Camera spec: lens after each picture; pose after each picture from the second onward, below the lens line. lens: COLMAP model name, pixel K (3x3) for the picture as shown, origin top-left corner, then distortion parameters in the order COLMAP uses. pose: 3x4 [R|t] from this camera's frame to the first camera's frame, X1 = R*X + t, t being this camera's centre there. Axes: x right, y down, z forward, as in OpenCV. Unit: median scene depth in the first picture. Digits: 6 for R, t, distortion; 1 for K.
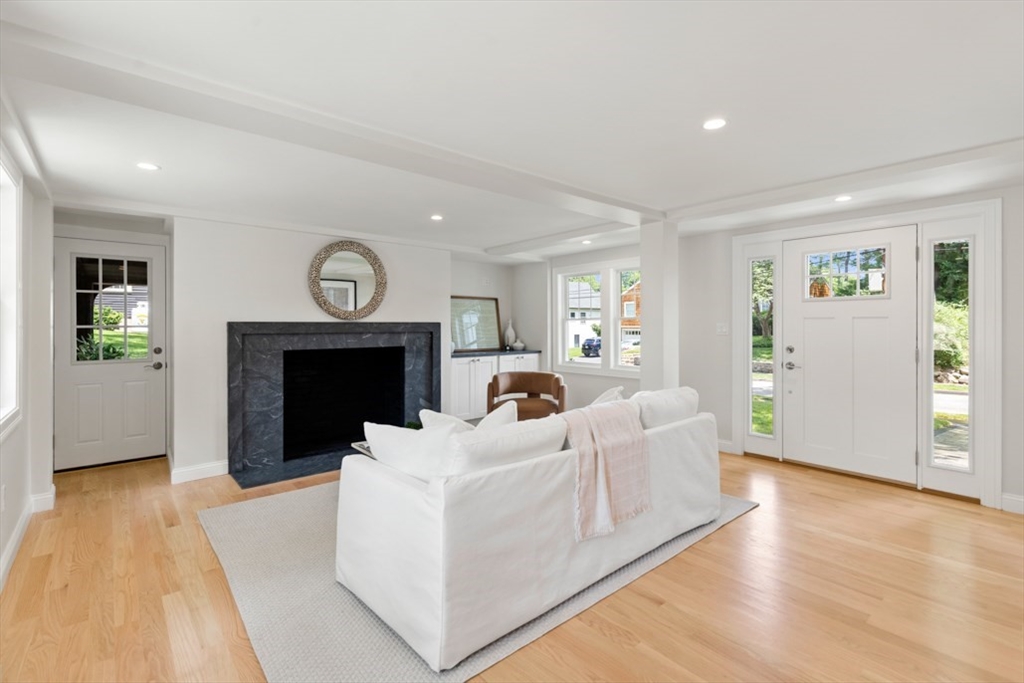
lens RADIAL K [[463.7, 0, 513.8], [0, 463.7, 333.5], [0, 0, 1]] dist [0.006202, -0.000295]
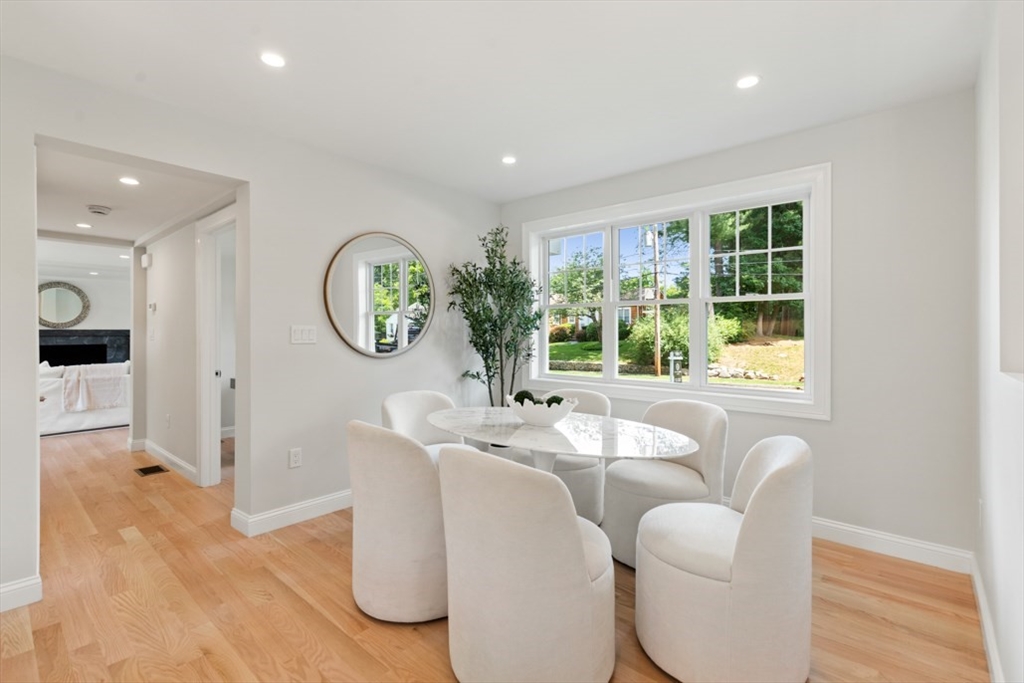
lens RADIAL K [[463.7, 0, 527.3], [0, 463.7, 332.7], [0, 0, 1]] dist [0.006202, -0.000295]
pose [[0.988409, 0.002588, 0.151793, 1.125436], [-0.000476, 0.999903, -0.013952, 0.010032], [-0.151815, 0.013718, 0.988314, -0.985131]]
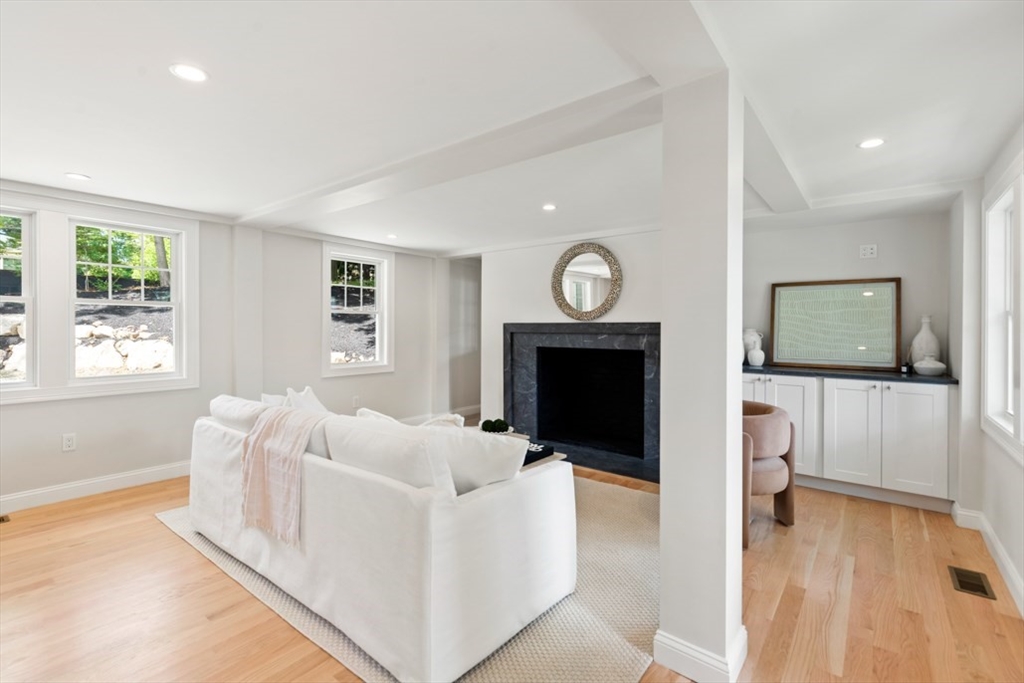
lens RADIAL K [[463.7, 0, 501.6], [0, 463.7, 330.4], [0, 0, 1]] dist [0.006202, -0.000295]
pose [[0.185669, 0.012631, -0.982531, 0.636908], [-0.018503, 0.999785, 0.009356, -0.014510], [0.982438, 0.016442, 0.185863, 0.654694]]
